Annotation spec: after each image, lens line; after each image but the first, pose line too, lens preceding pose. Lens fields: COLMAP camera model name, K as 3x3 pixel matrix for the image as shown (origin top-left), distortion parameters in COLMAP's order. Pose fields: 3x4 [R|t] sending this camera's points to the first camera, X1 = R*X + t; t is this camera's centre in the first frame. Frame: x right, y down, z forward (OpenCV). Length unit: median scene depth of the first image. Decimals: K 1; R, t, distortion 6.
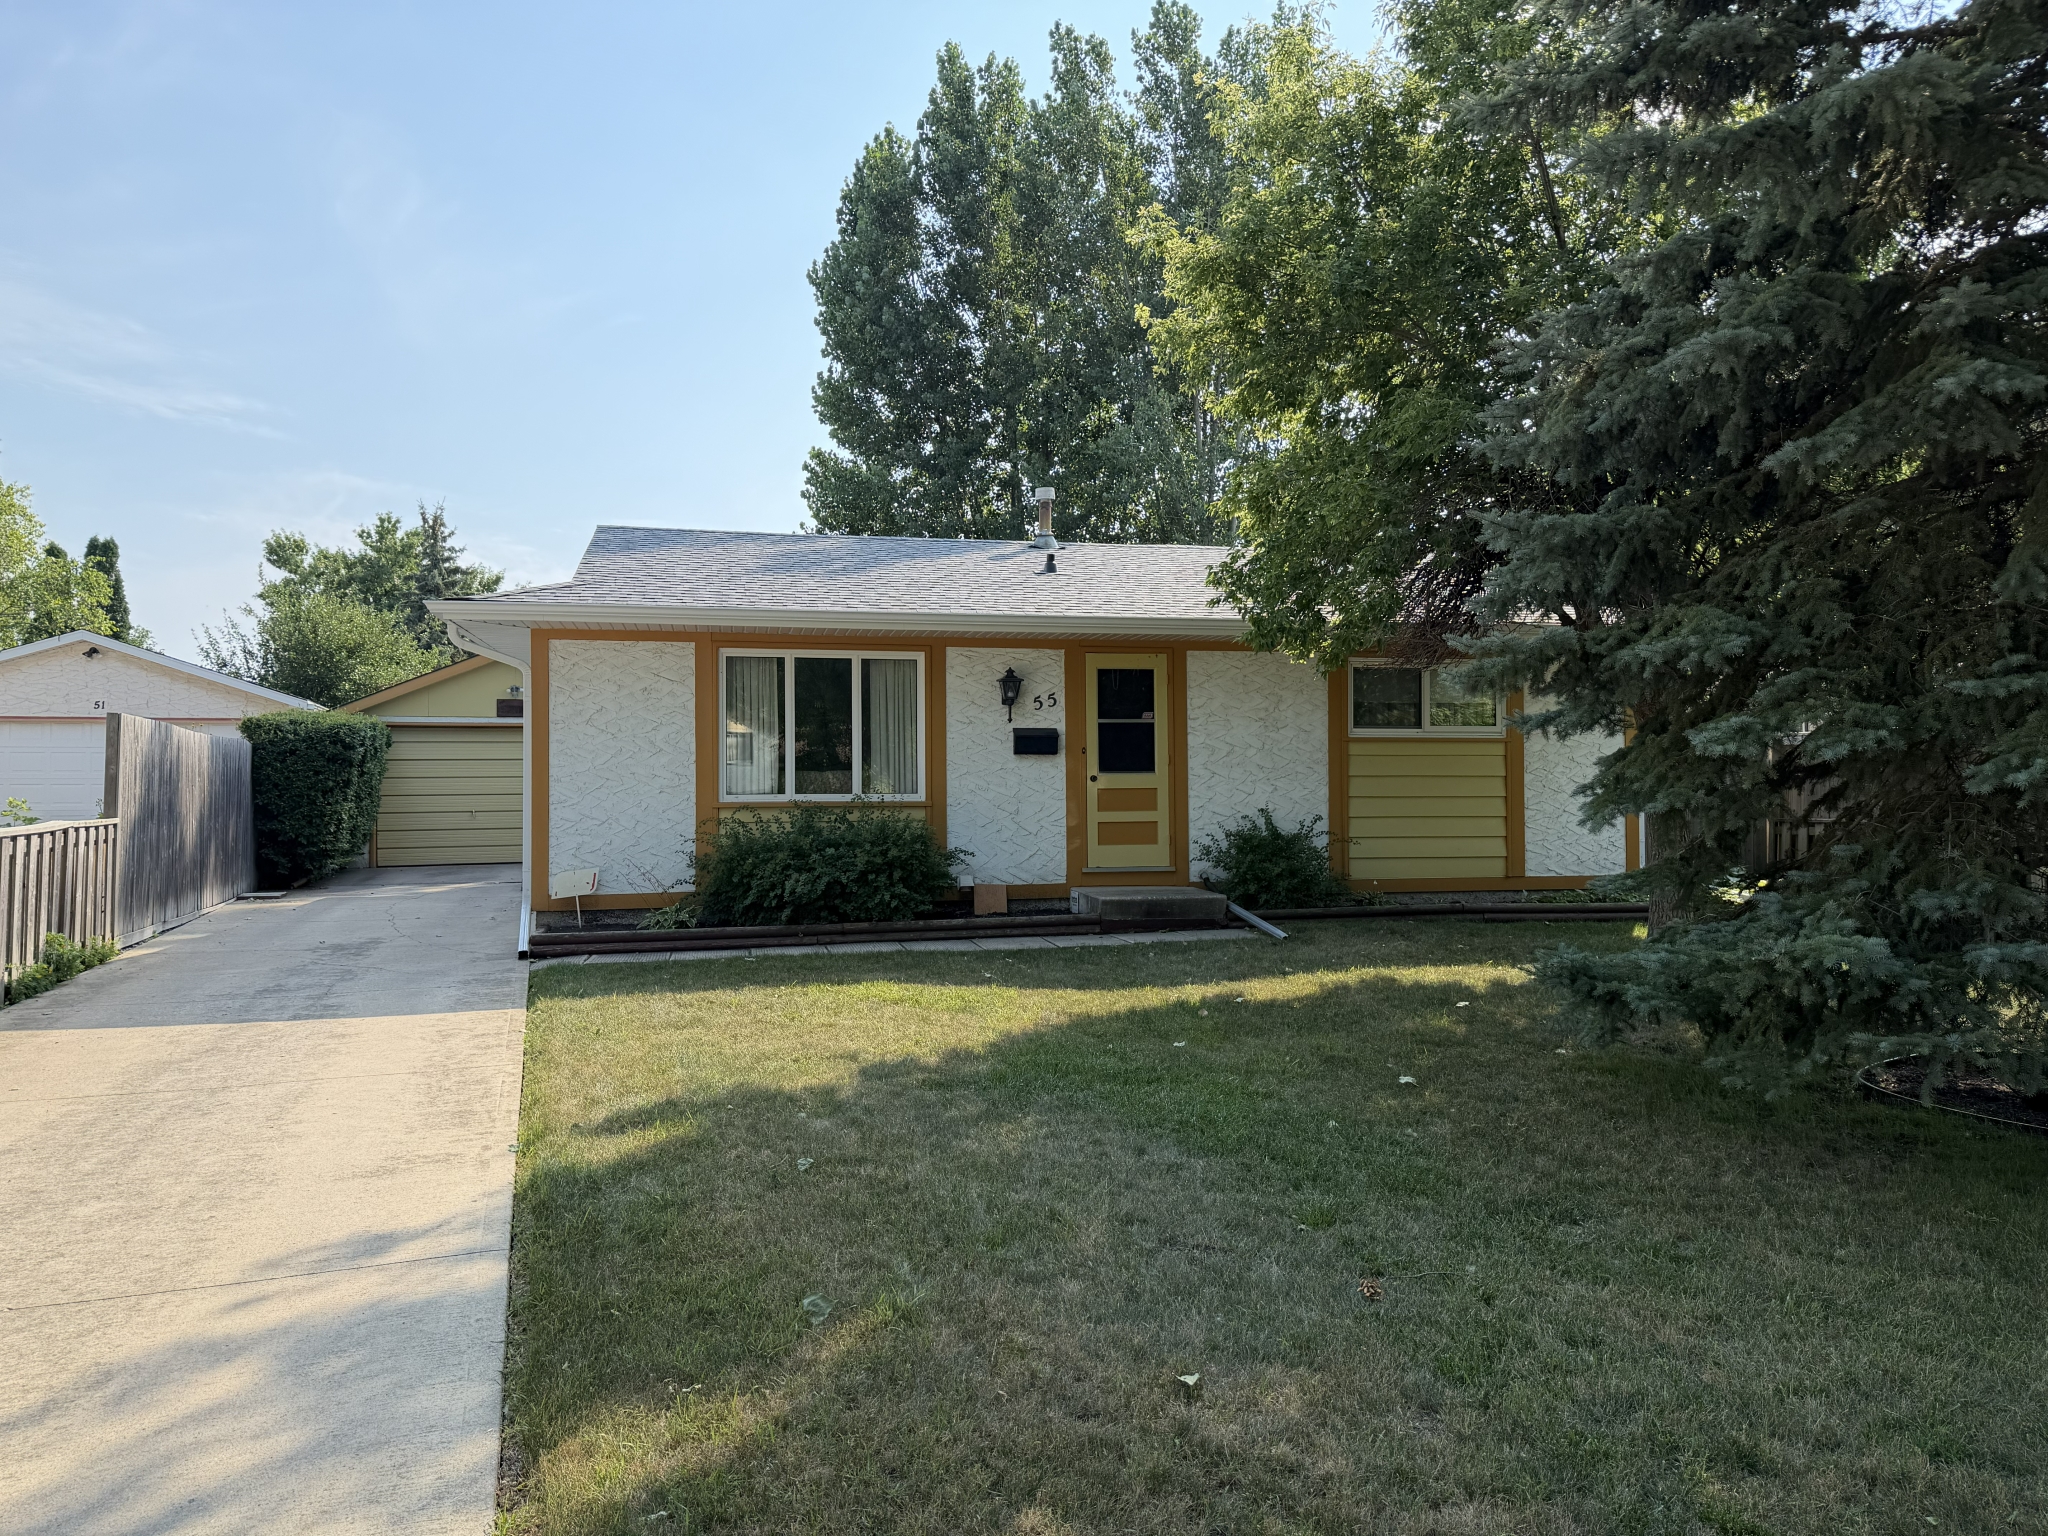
lens RADIAL K [[1431.2, 0, 1032.1], [0, 1431.2, 767.3], [0, 0, 1]] dist [0.053182, -0.064275]
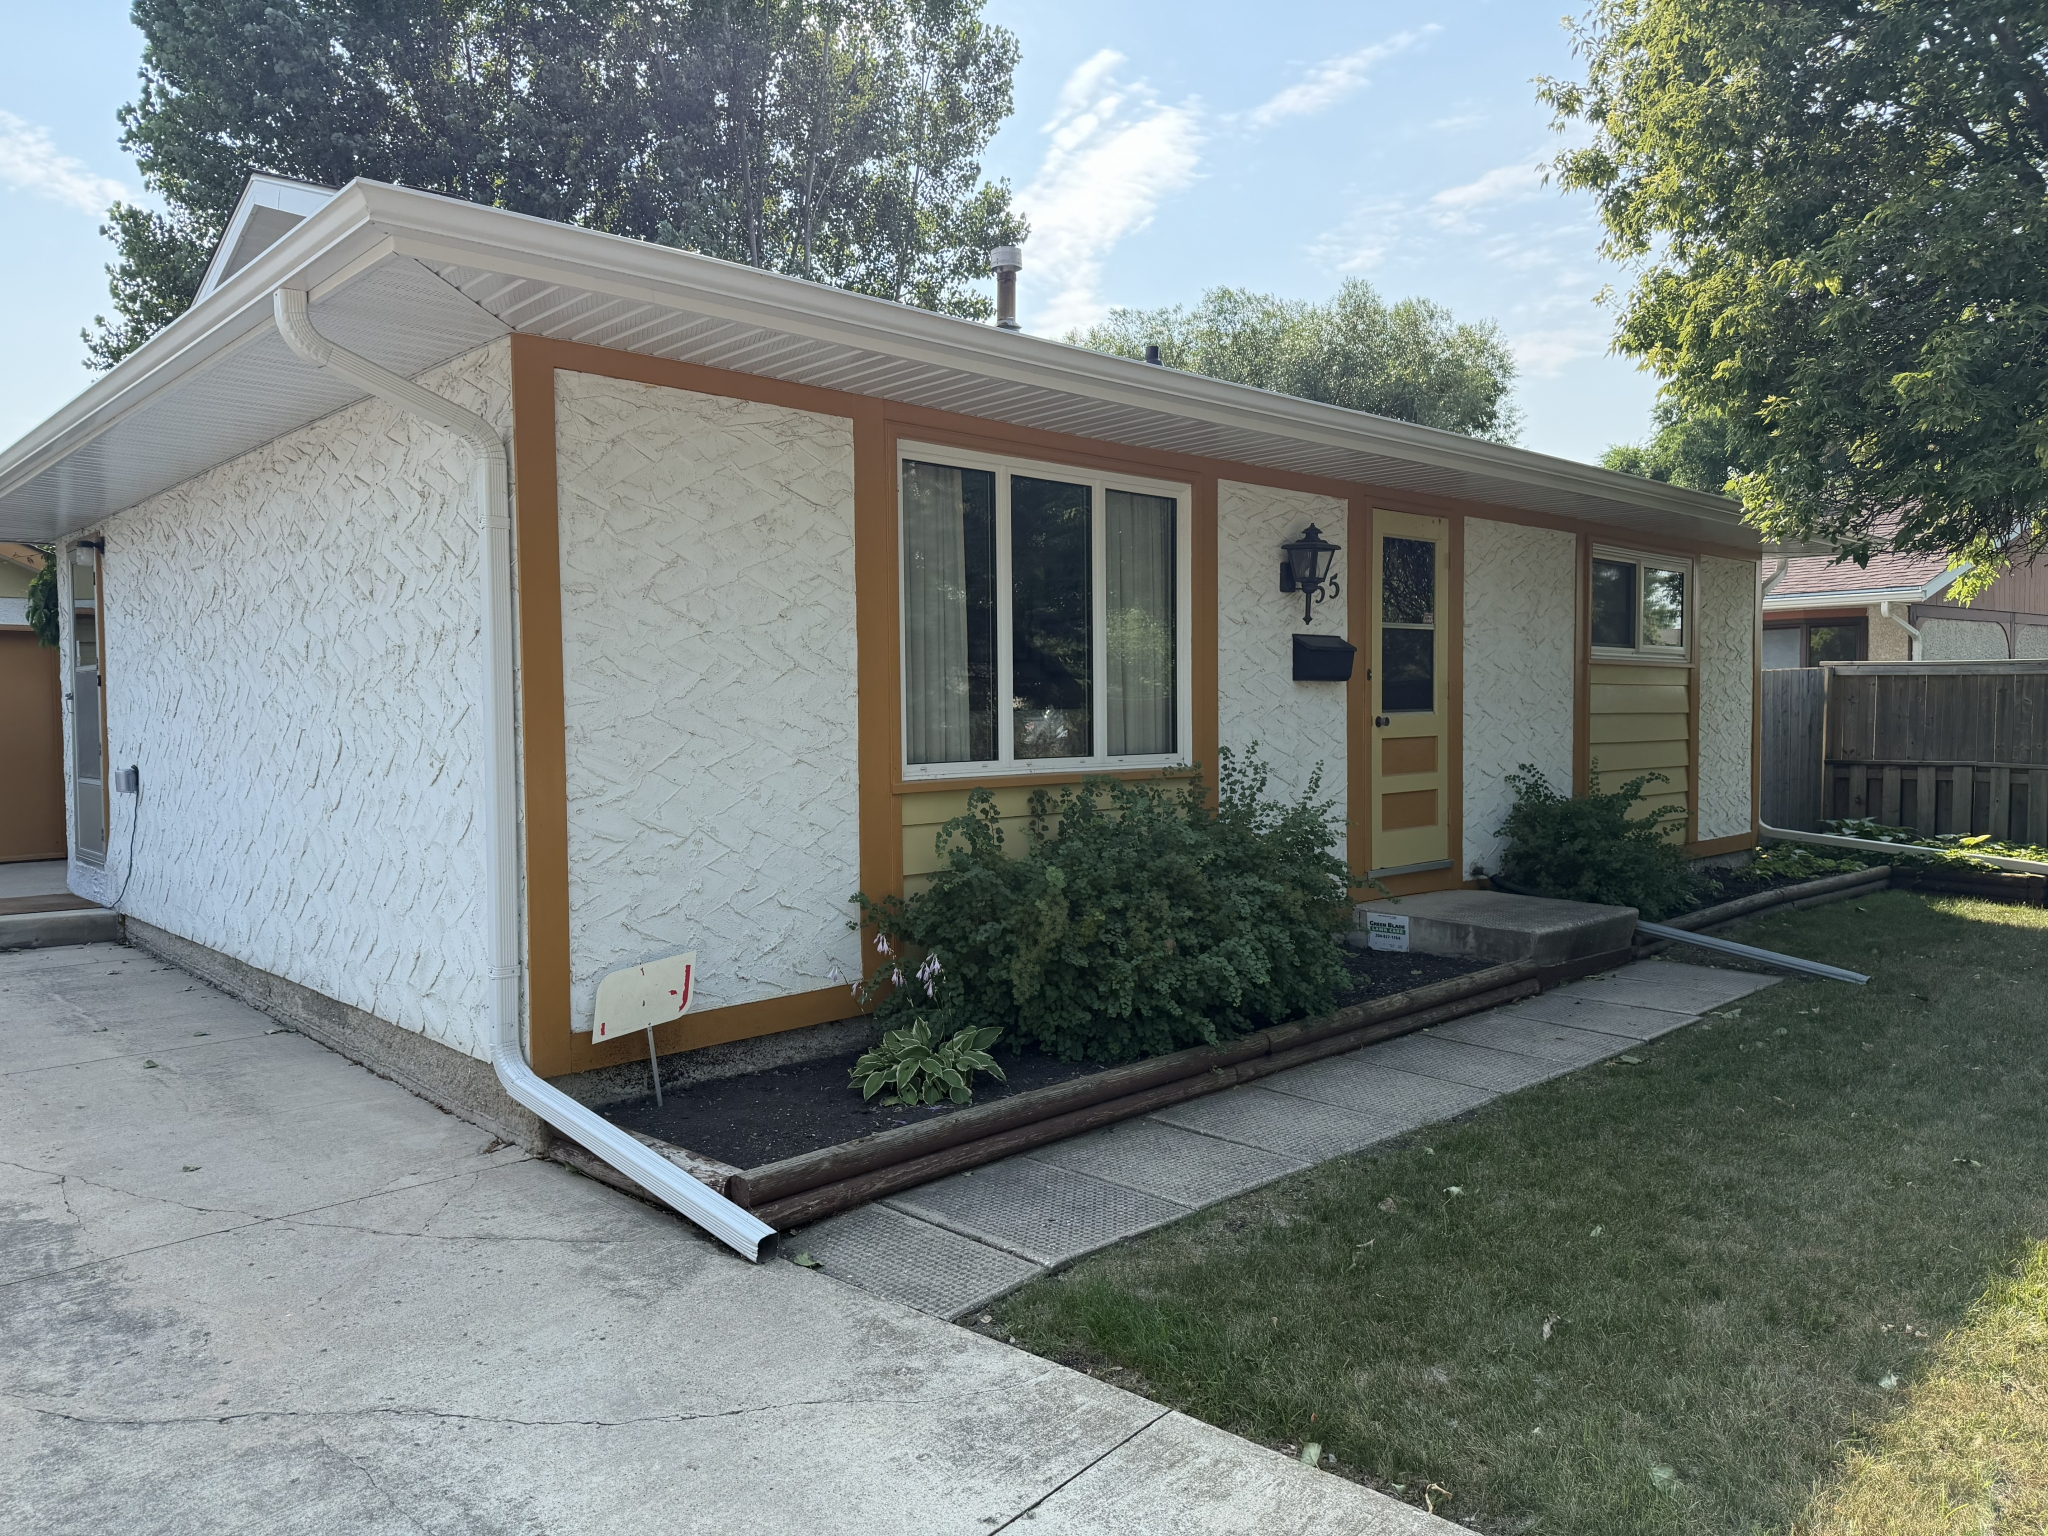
lens RADIAL K [[1431.2, 0, 1015.3], [0, 1431.2, 785.9], [0, 0, 1]] dist [0.053182, -0.064275]
pose [[0.859133, -0.029843, 0.510882, -0.399400], [-0.004642, 0.997803, 0.066092, -0.004238], [-0.511732, -0.059153, 0.857106, 0.563762]]
